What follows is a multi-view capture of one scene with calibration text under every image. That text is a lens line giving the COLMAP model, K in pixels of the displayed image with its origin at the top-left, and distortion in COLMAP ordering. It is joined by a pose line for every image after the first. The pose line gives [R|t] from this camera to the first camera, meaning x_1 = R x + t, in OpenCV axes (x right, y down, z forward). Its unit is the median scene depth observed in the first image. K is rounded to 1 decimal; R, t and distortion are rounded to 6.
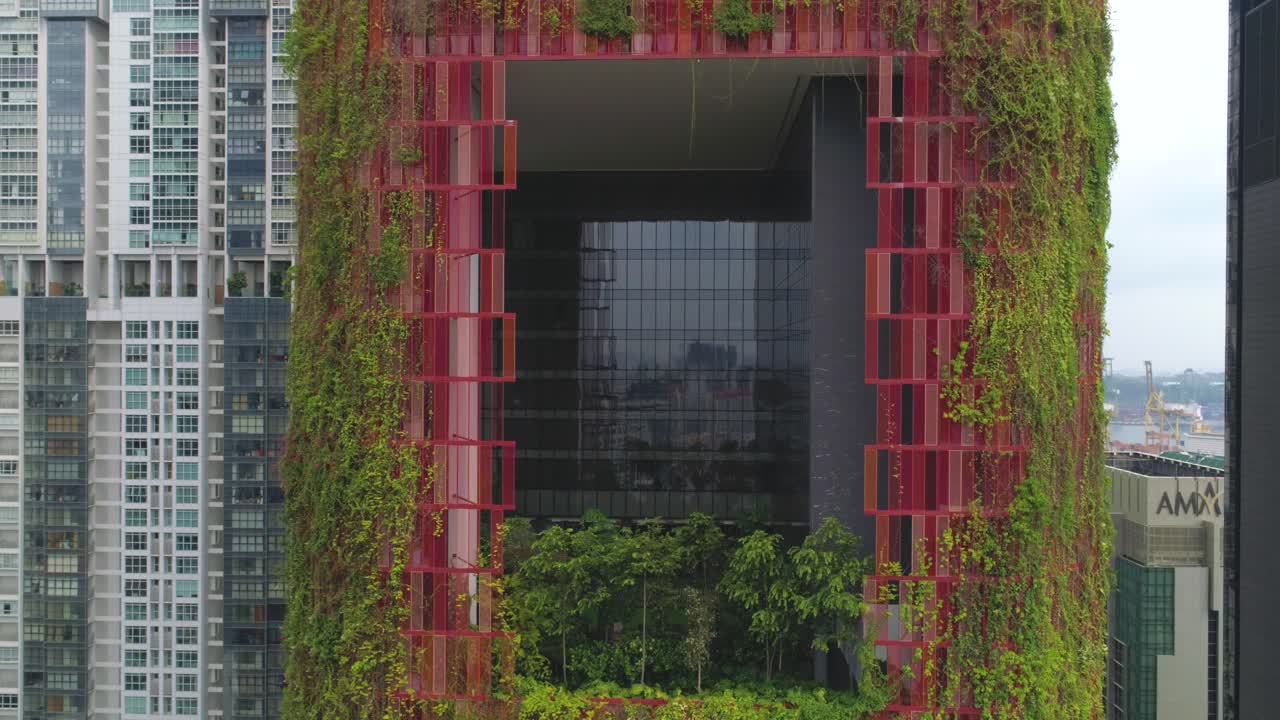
lens RADIAL K [[966.4, 0, 640.0], [0, 966.4, 360.0], [0, 0, 1]] dist [0.008434, -0.010523]
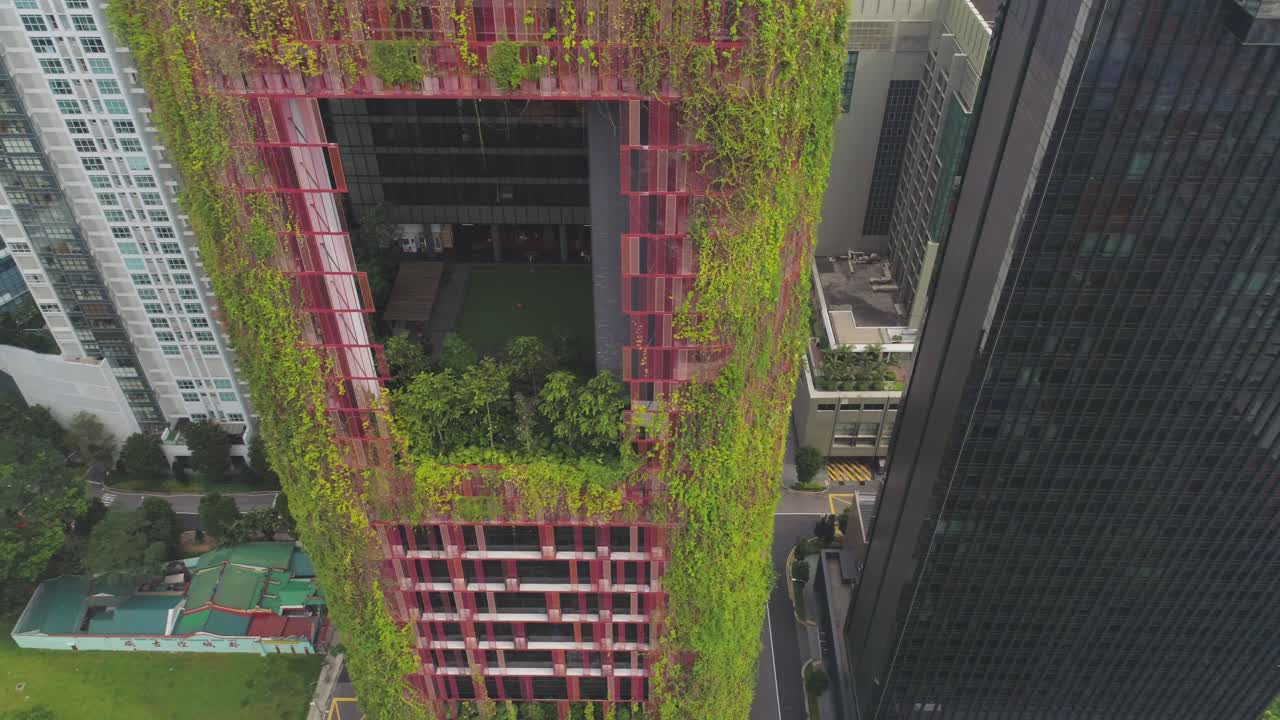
lens RADIAL K [[966.4, 0, 640.0], [0, 966.4, 360.0], [0, 0, 1]] dist [0.008434, -0.010523]
pose [[0.998947, -0.033060, 0.031804, 0.206773], [0.004128, 0.755250, 0.655424, -0.839597], [-0.045688, -0.654602, 0.754591, -0.119755]]
